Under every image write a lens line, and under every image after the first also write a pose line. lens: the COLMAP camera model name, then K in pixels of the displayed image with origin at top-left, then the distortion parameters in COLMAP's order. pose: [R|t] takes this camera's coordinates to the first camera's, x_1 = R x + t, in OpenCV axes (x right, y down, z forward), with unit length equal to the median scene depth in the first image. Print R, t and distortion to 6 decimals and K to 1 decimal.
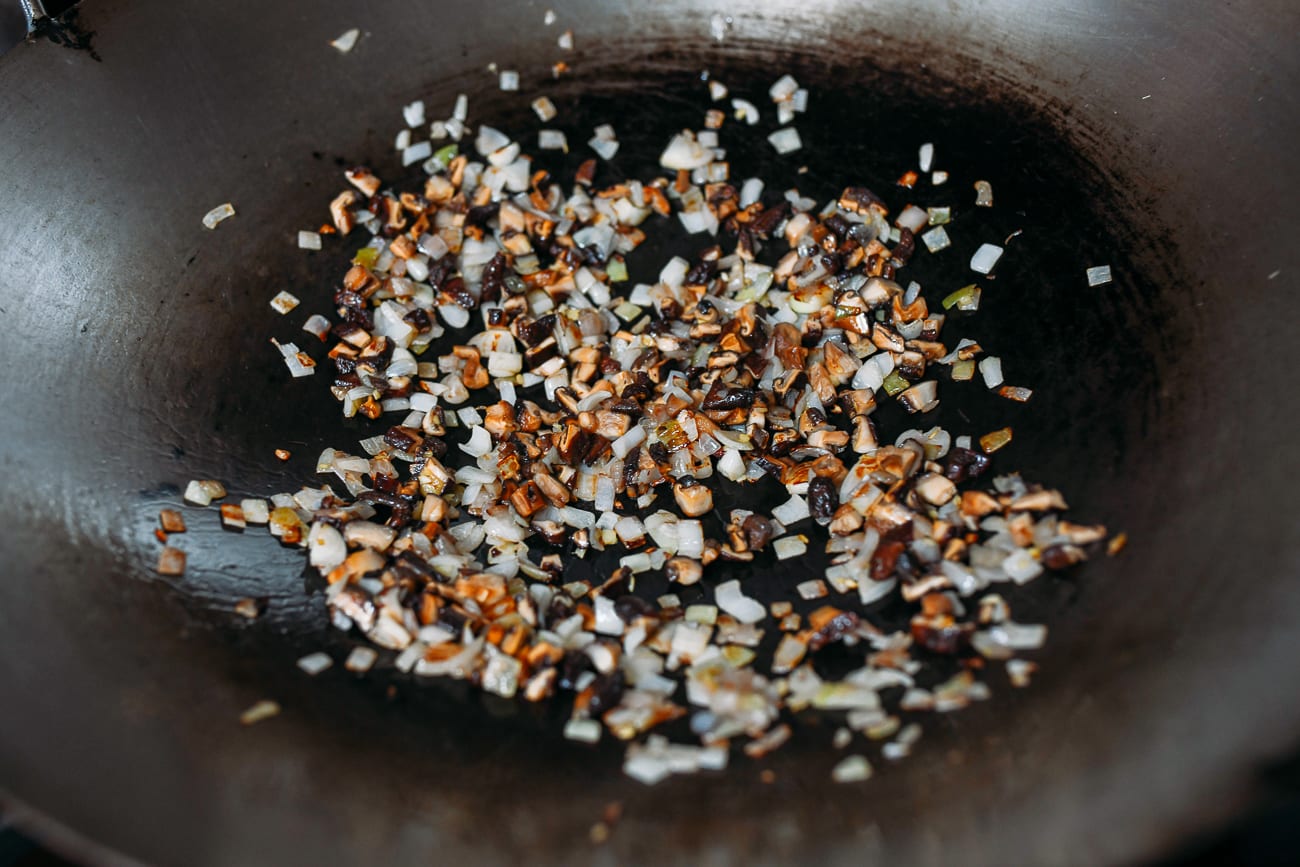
lens RADIAL K [[1342.6, 0, 650.8], [0, 1342.6, 432.6], [0, 0, 1]] dist [-0.005243, 0.000000]
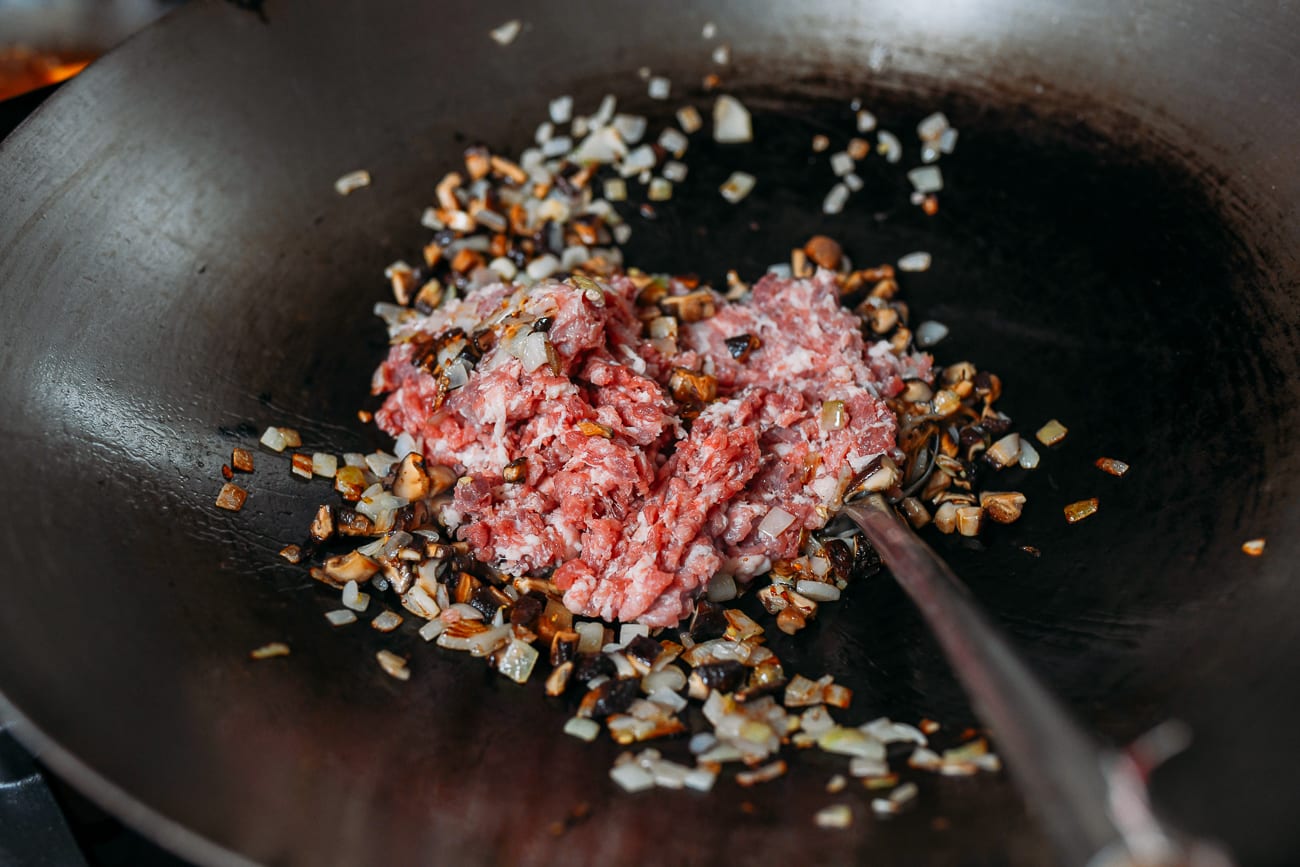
lens RADIAL K [[1342.6, 0, 642.9], [0, 1342.6, 435.9], [0, 0, 1]] dist [-0.005243, 0.000000]
pose [[0.977404, 0.148322, -0.150606, 0.082899], [-0.152066, 0.988277, -0.013588, 0.011720], [0.146825, 0.036183, 0.988501, 0.018373]]
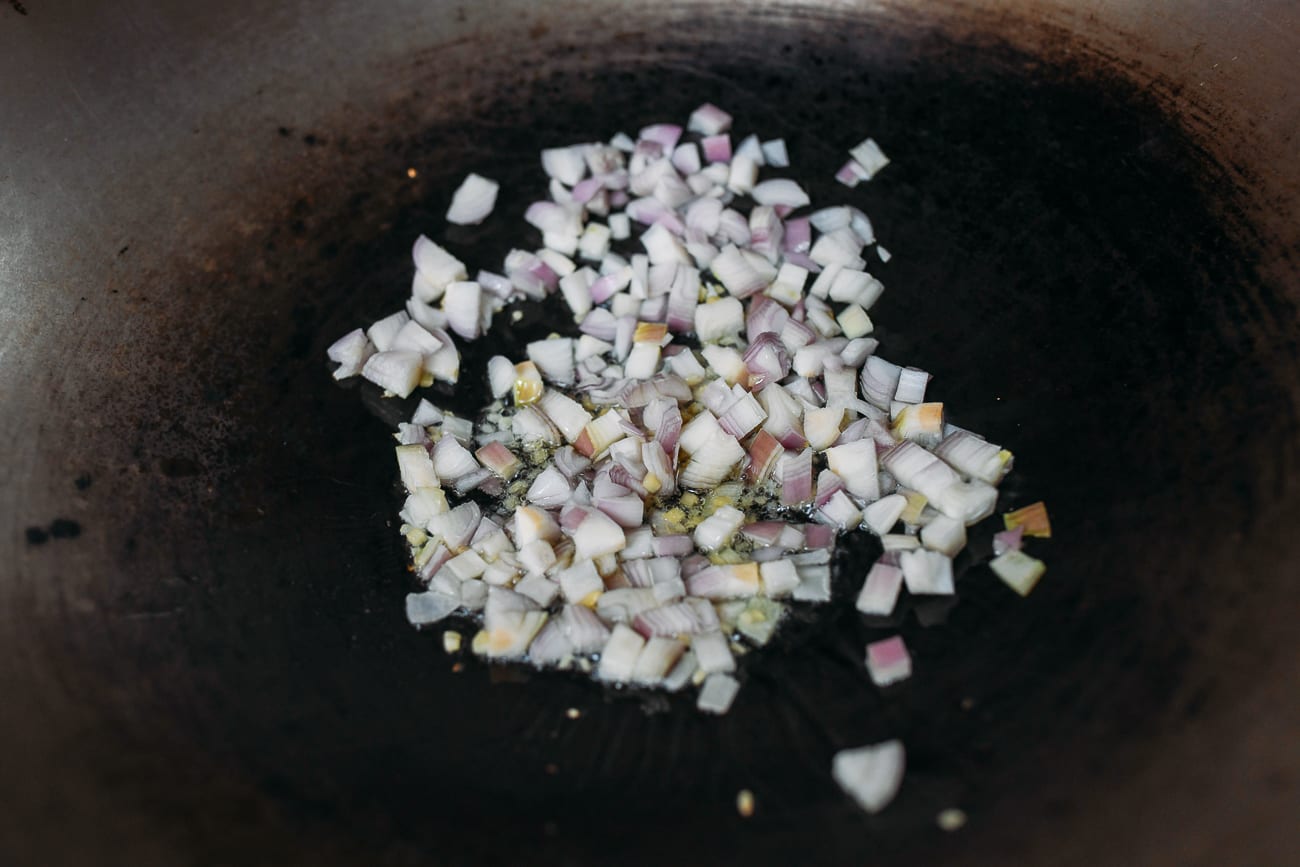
lens RADIAL K [[1342.6, 0, 652.9], [0, 1342.6, 433.7], [0, 0, 1]] dist [-0.005243, 0.000000]
pose [[0.999169, 0.023699, -0.033156, 0.020724], [-0.023885, 0.999701, -0.005225, -0.016975], [0.033022, 0.006013, 0.999437, 0.169018]]
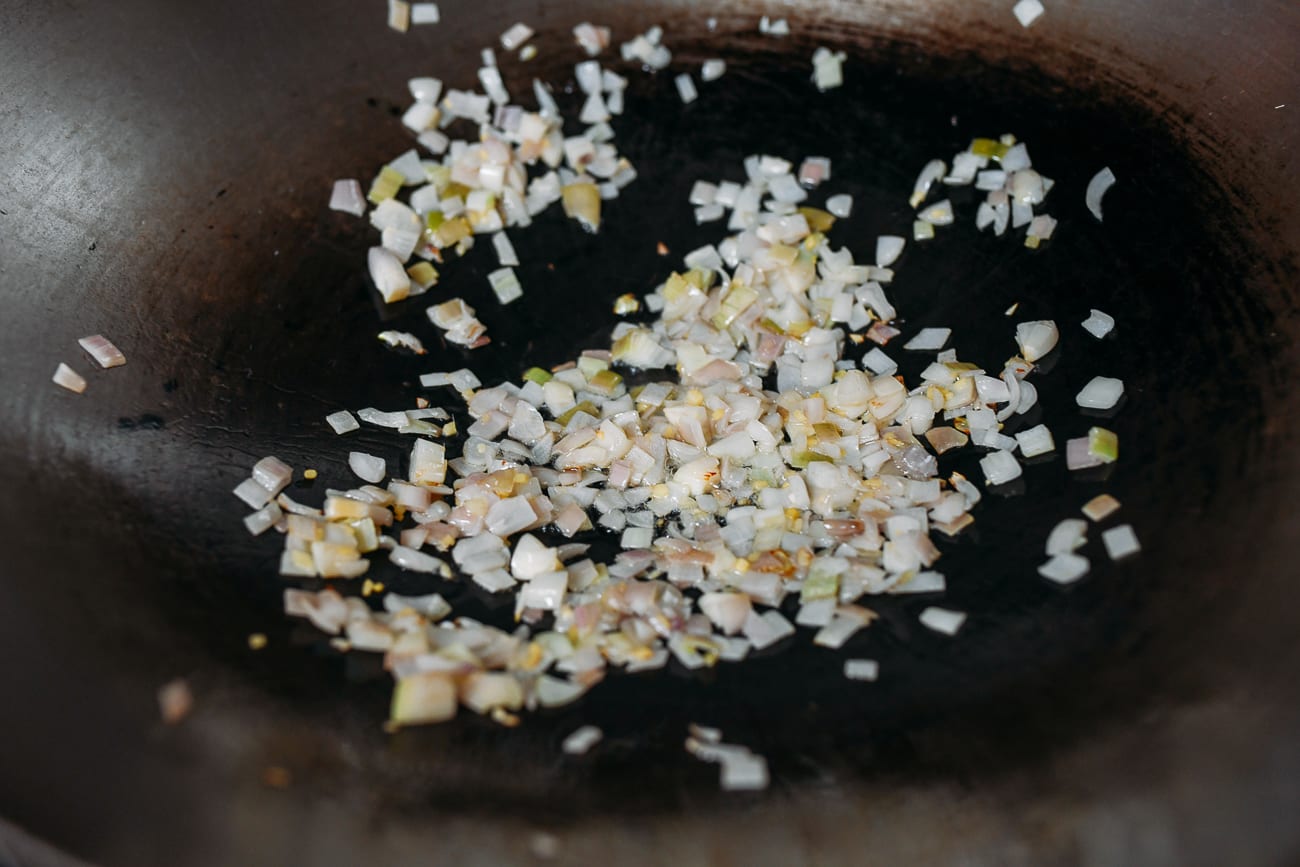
lens RADIAL K [[1342.6, 0, 648.0], [0, 1342.6, 431.4], [0, 0, 1]] dist [-0.005243, 0.000000]
pose [[0.991597, 0.104257, -0.076585, 0.043682], [-0.107051, 0.993695, -0.033323, 0.037220], [0.072628, 0.041242, 0.996506, 0.090625]]
